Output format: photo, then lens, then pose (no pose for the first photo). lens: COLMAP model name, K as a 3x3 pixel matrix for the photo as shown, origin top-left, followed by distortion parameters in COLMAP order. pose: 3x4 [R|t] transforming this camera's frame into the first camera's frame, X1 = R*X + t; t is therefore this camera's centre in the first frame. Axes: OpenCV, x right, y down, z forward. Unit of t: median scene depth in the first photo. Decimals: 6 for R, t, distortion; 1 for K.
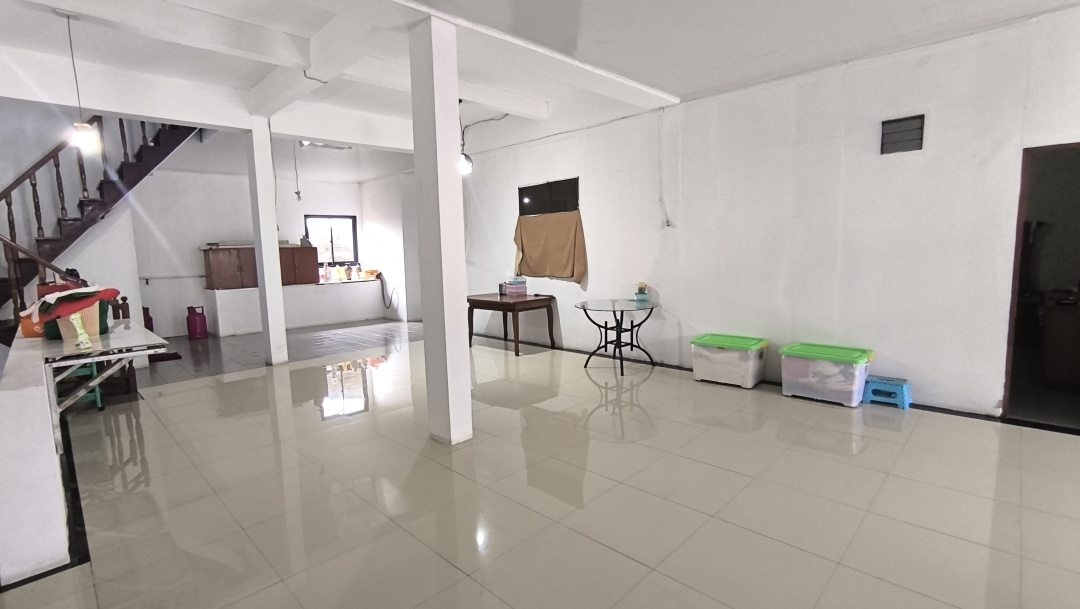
lens RADIAL K [[496.8, 0, 533.8], [0, 496.8, 307.5], [0, 0, 1]] dist [-0.047474, 0.031994]
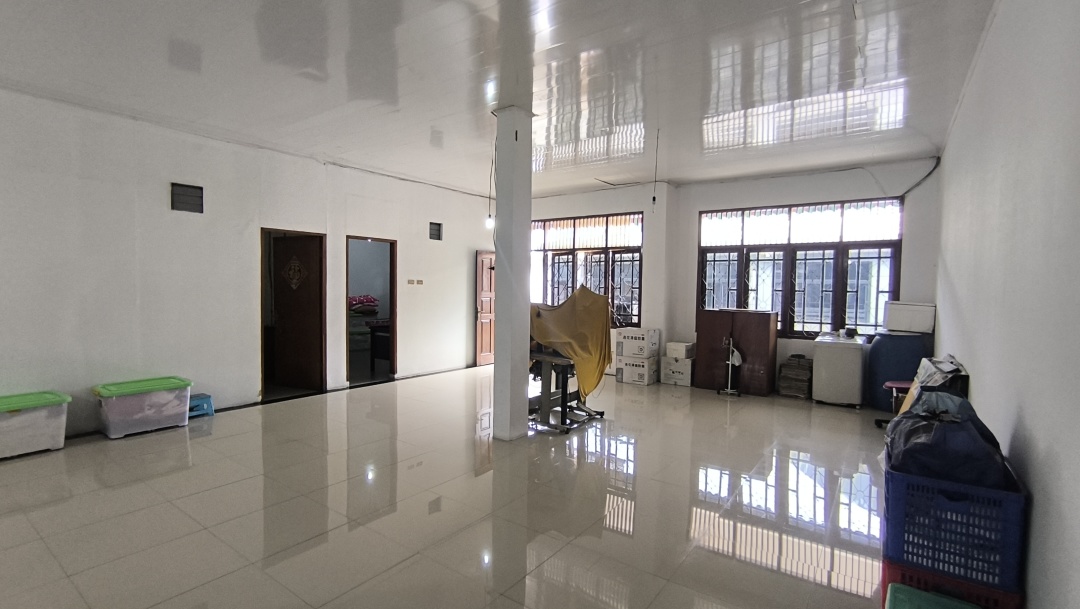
lens RADIAL K [[496.8, 0, 533.8], [0, 496.8, 307.5], [0, 0, 1]] dist [-0.047474, 0.031994]
pose [[-0.167844, -0.013572, 0.985720, -0.419404], [0.105407, 0.993926, 0.031633, -0.014771], [-0.980162, 0.109211, -0.165394, 0.245789]]
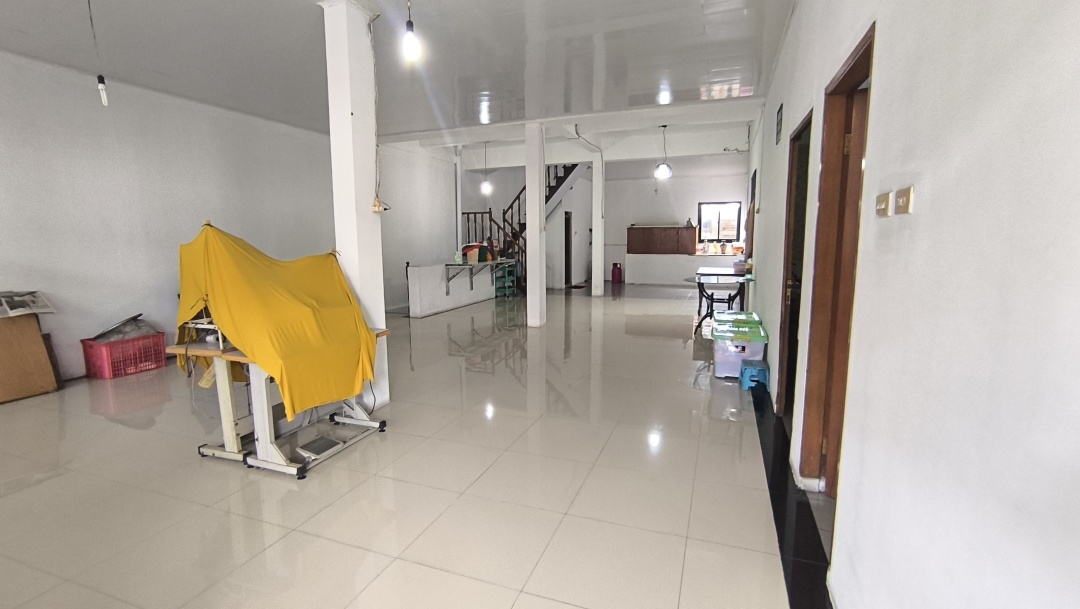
lens RADIAL K [[496.8, 0, 533.8], [0, 496.8, 307.5], [0, 0, 1]] dist [-0.047474, 0.031994]
pose [[0.403116, 0.152417, -0.902367, 1.062621], [-0.109654, 0.986974, 0.117721, -0.029757], [0.908556, 0.051493, 0.414578, 0.096649]]
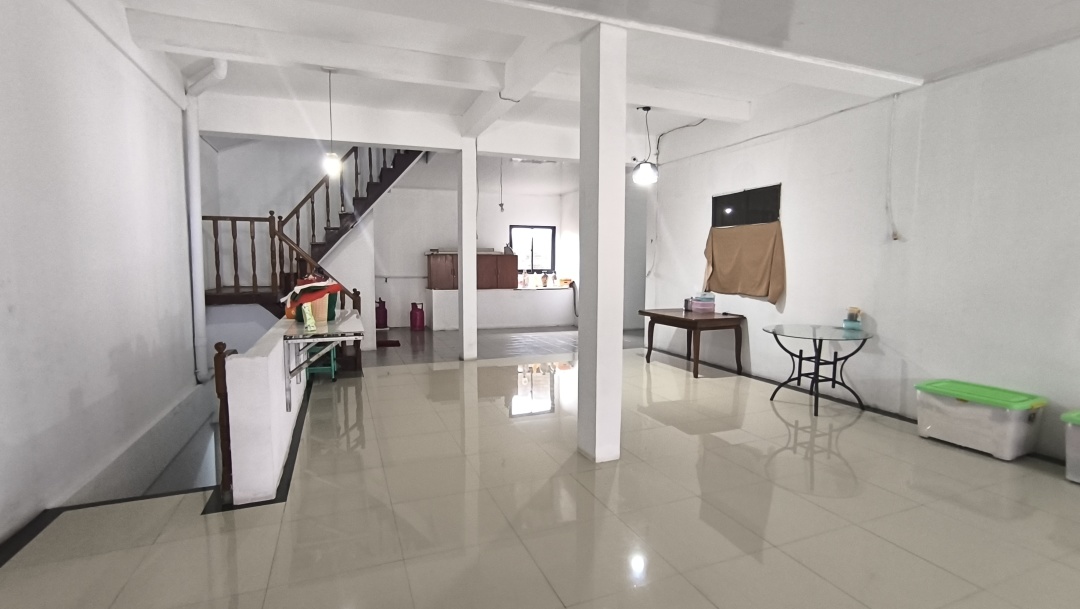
lens RADIAL K [[496.8, 0, 533.8], [0, 496.8, 307.5], [0, 0, 1]] dist [-0.047474, 0.031994]
pose [[0.915204, 0.064748, -0.397754, 0.053672], [-0.073751, 0.997250, -0.007360, -0.004559], [0.396184, 0.036070, 0.917462, 0.035004]]
